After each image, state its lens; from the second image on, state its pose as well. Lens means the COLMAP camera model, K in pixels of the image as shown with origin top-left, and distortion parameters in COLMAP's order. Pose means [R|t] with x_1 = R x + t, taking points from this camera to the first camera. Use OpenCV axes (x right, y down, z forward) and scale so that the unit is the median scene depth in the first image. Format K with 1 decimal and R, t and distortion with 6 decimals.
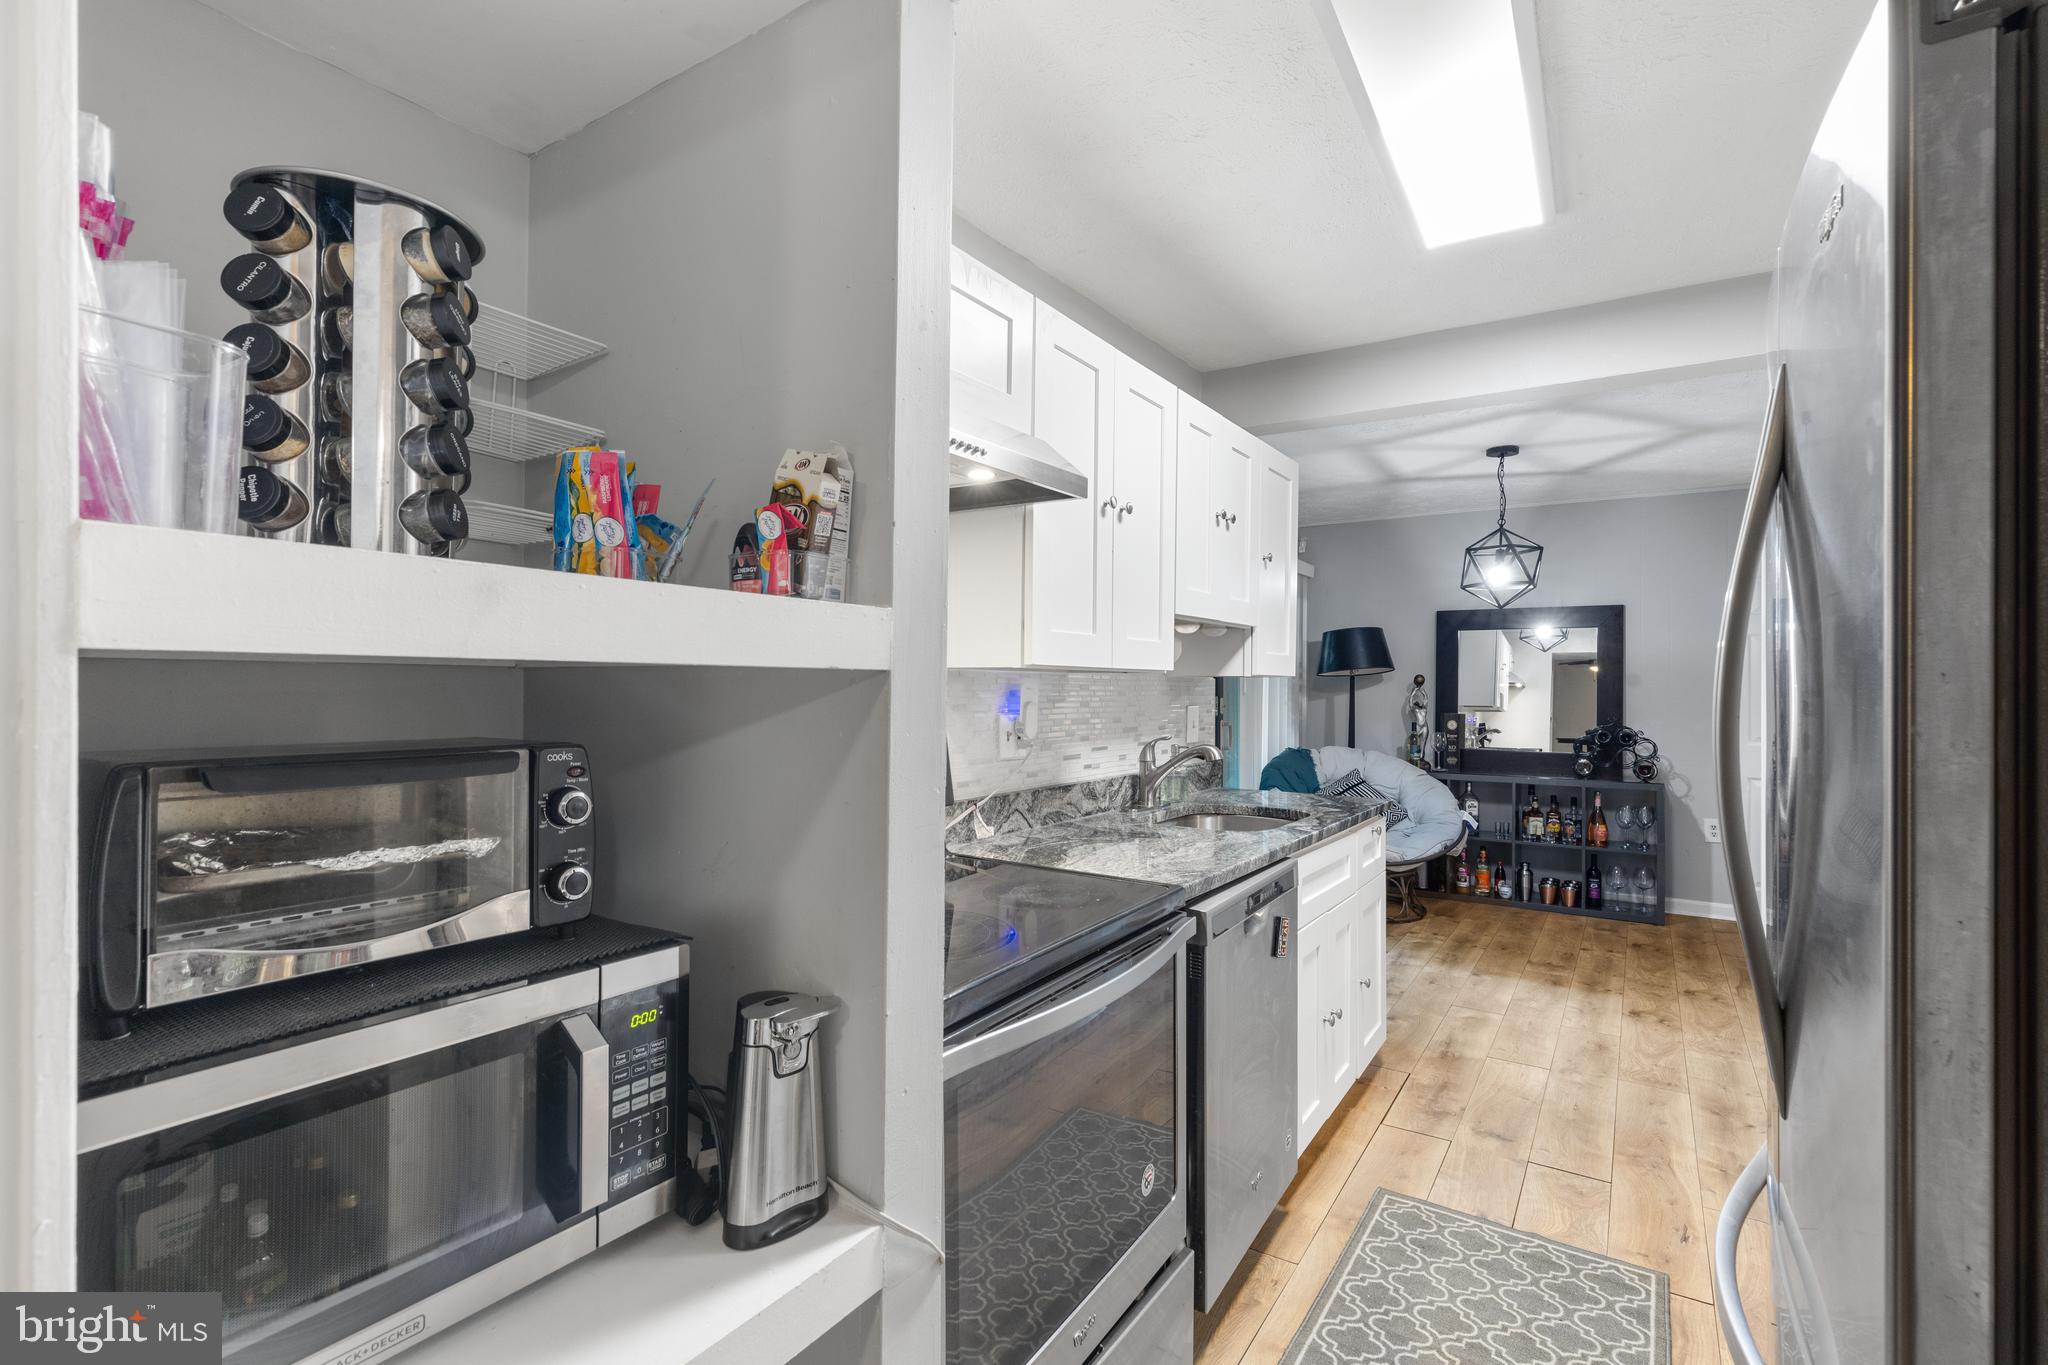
lens RADIAL K [[917.7, 0, 1025.2], [0, 917.7, 687.9], [0, 0, 1]] dist [0.004113, -0.001466]
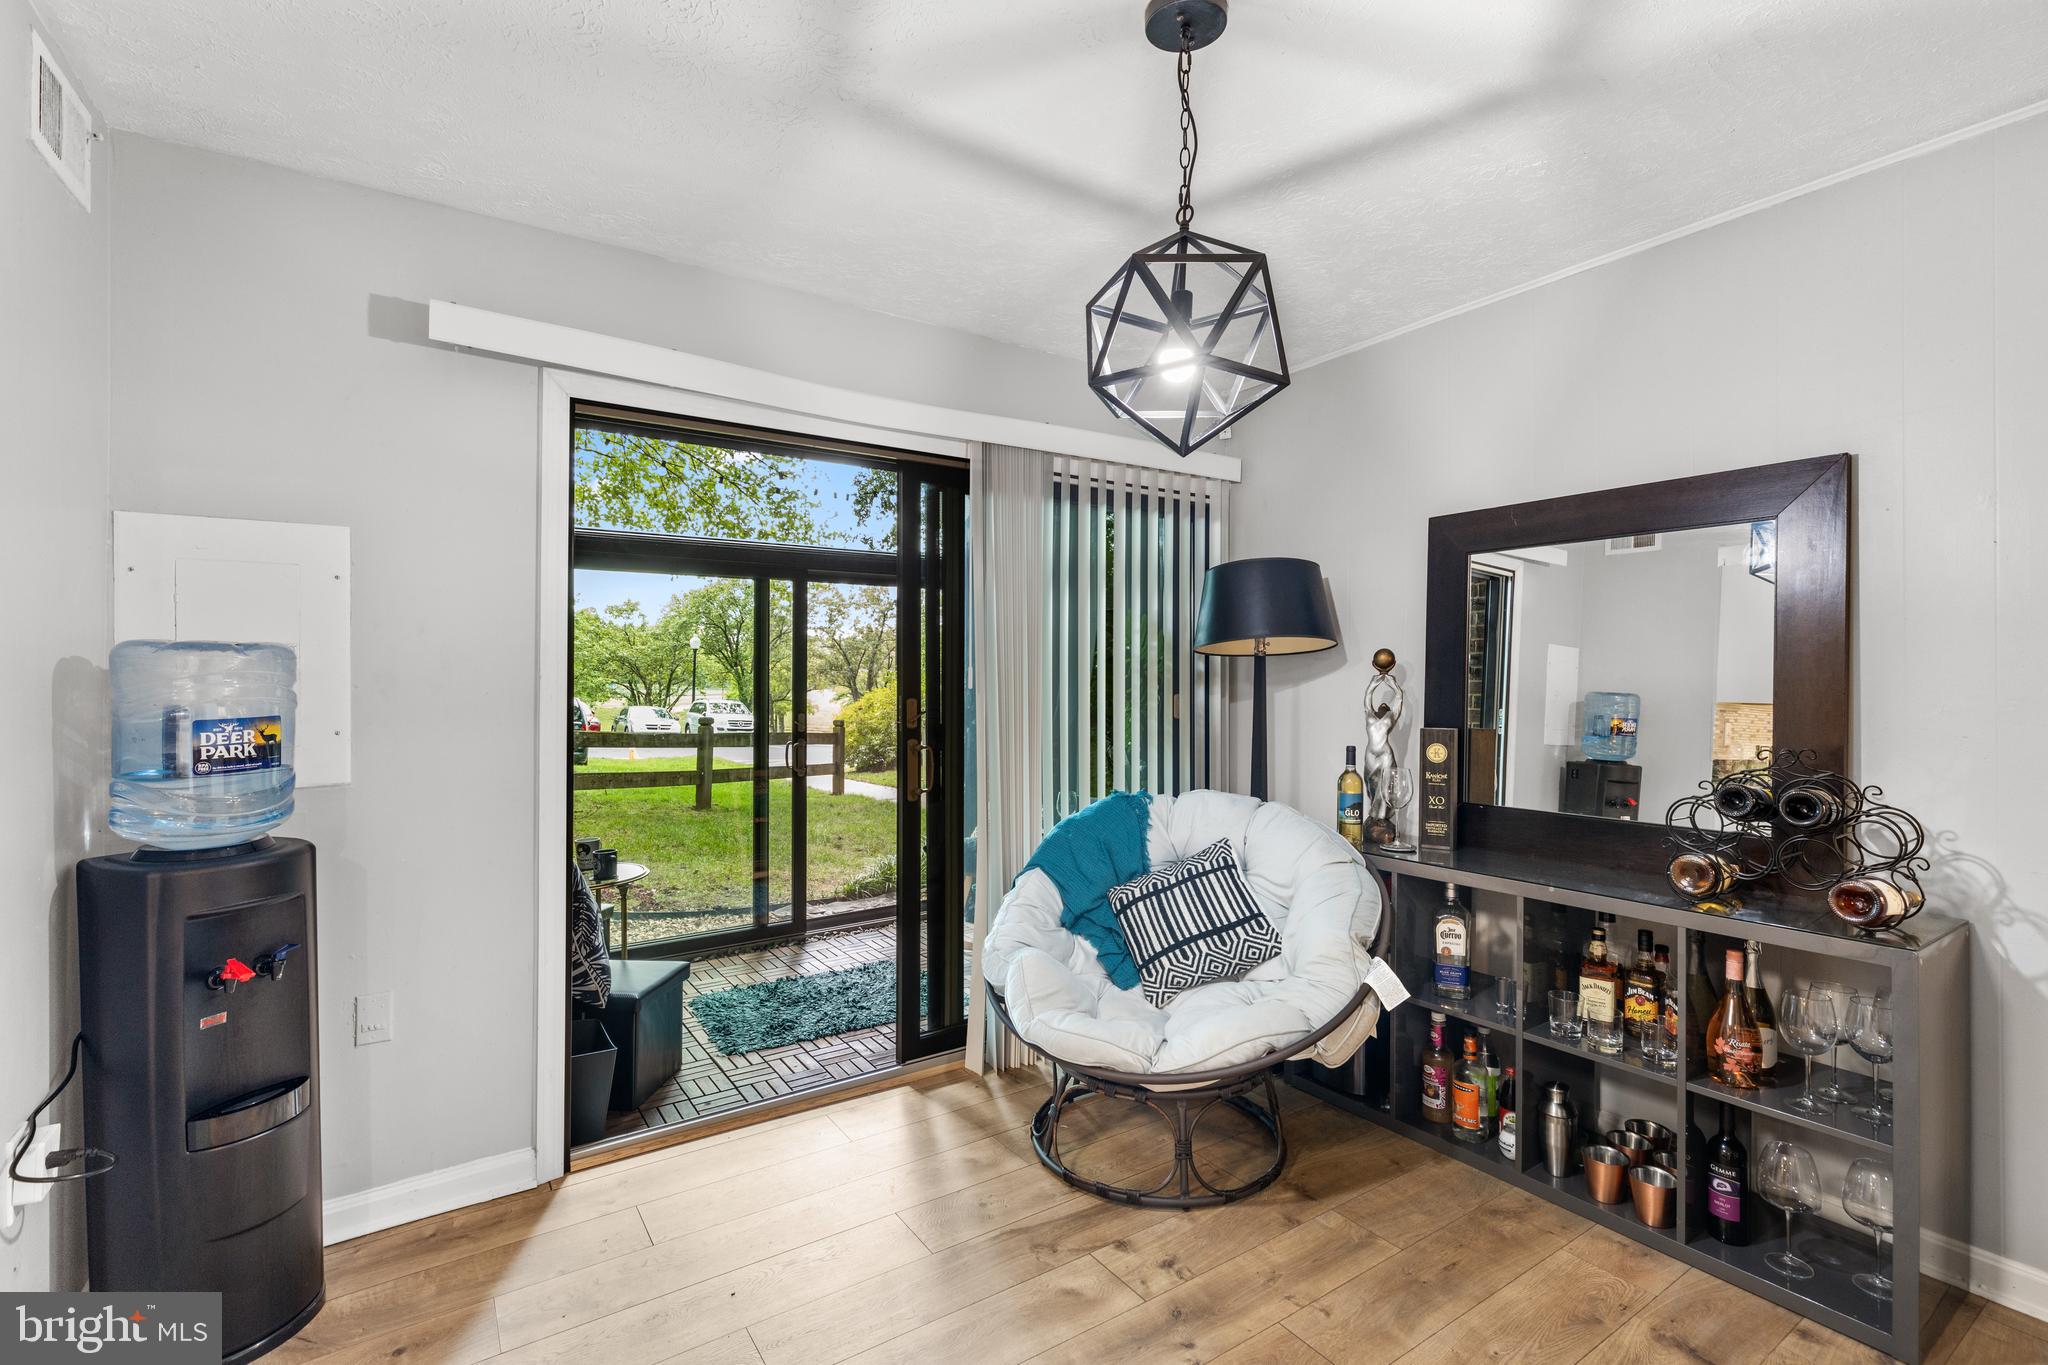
lens RADIAL K [[917.7, 0, 1023.3], [0, 917.7, 687.9], [0, 0, 1]] dist [0.004113, -0.001466]
pose [[0.921995, -0.009554, -0.387085, 0.881254], [0.011258, 0.999934, 0.002137, 0.005970], [0.387039, -0.006328, 0.922042, 0.950828]]
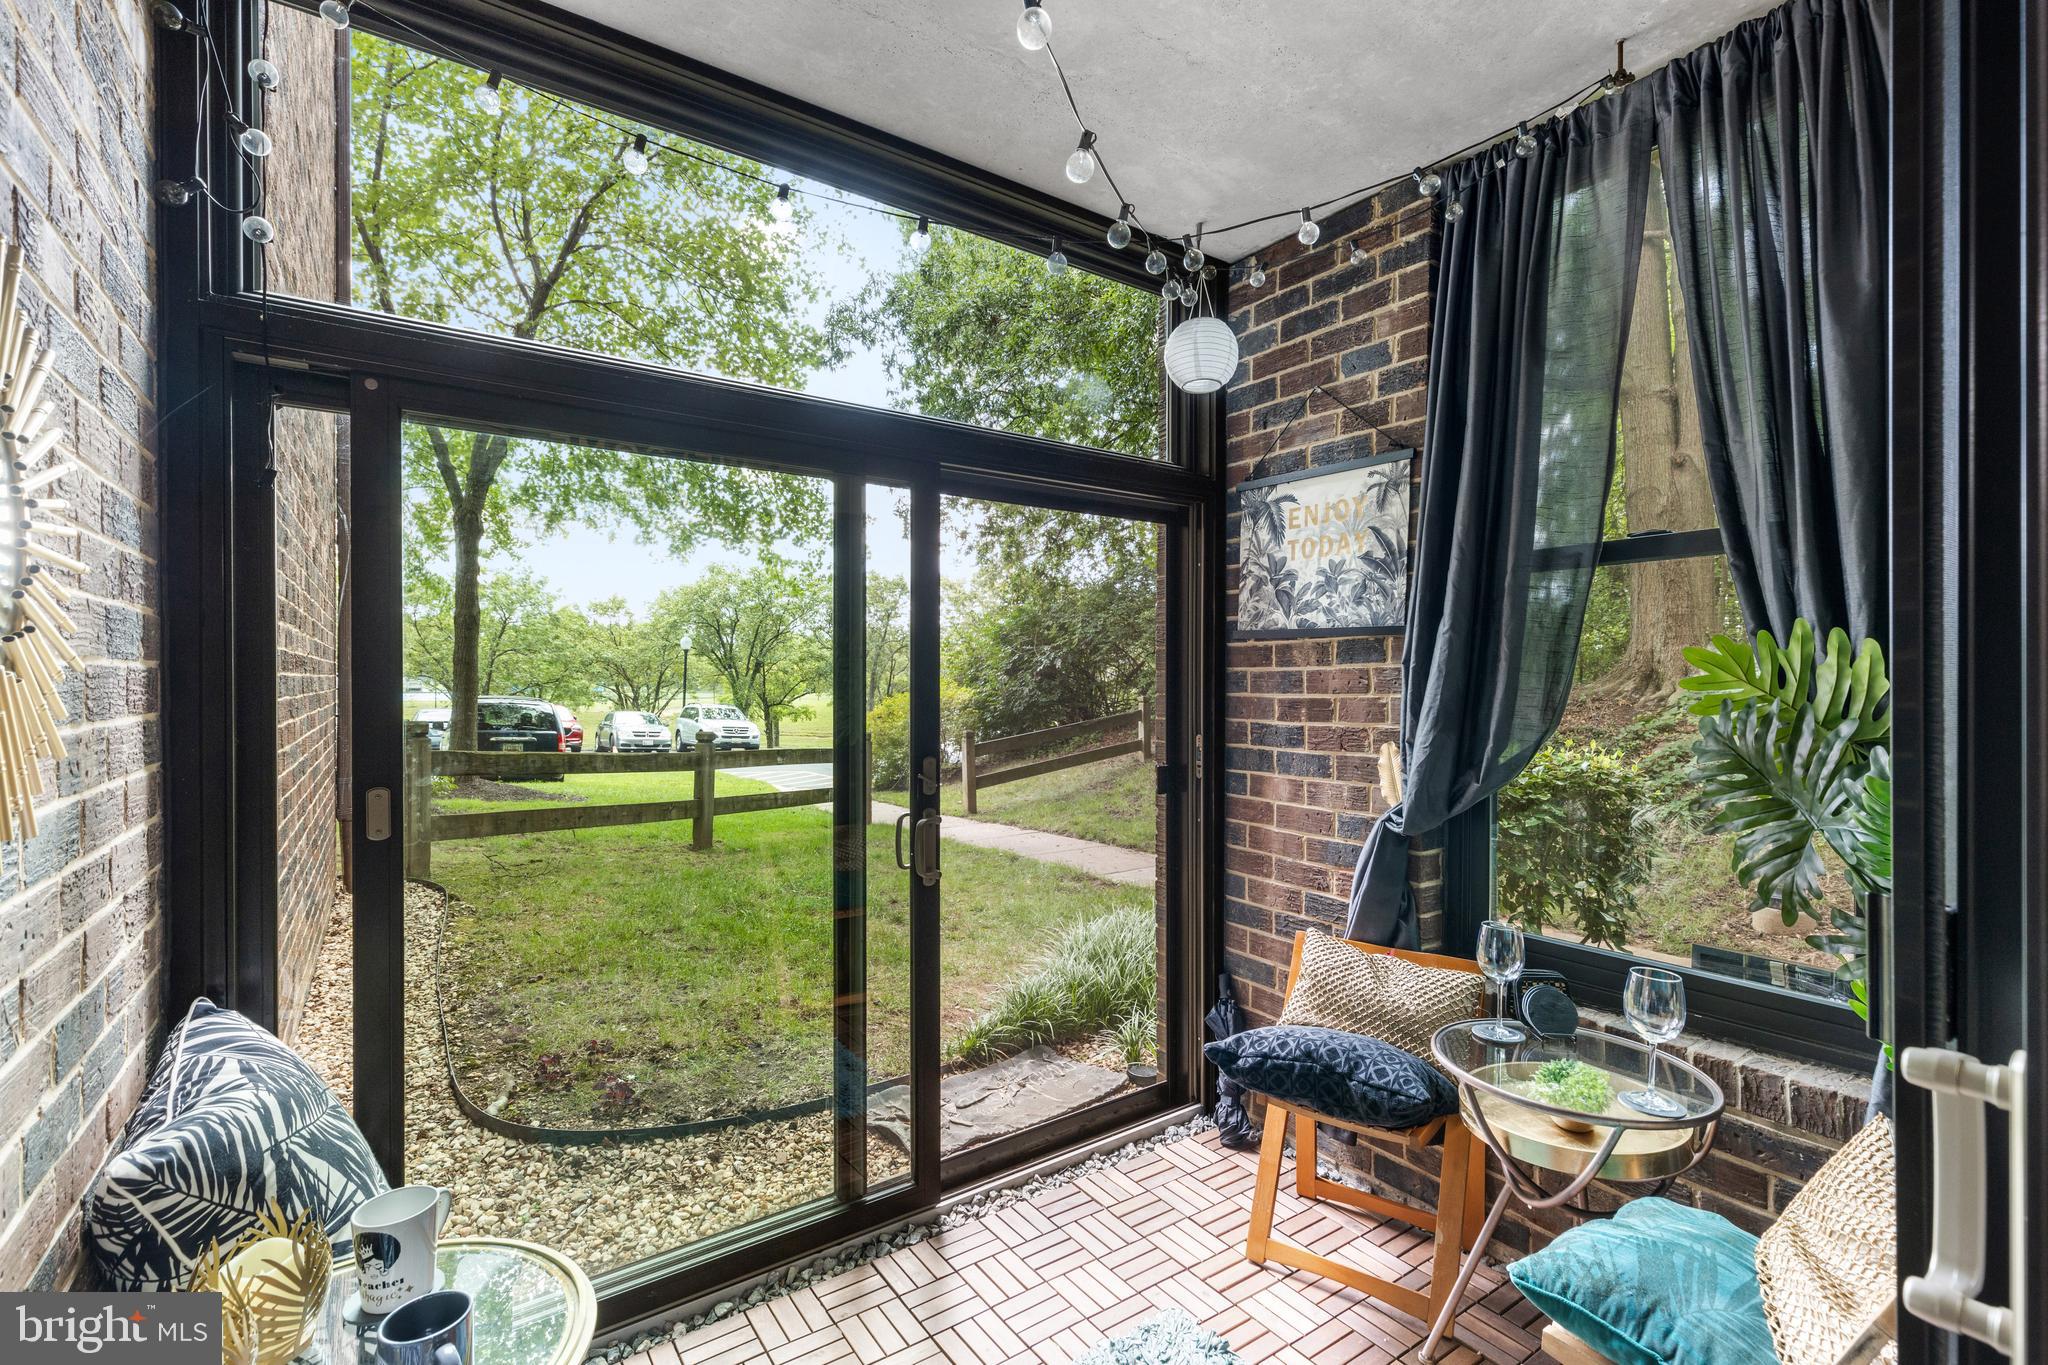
lens RADIAL K [[917.7, 0, 1023.9], [0, 917.7, 693.3], [0, 0, 1]] dist [0.004113, -0.001466]
pose [[0.926173, -0.008876, -0.376994, 0.240617], [0.011923, 0.999912, 0.005750, -0.010538], [0.376910, -0.009820, 0.926198, 1.616112]]
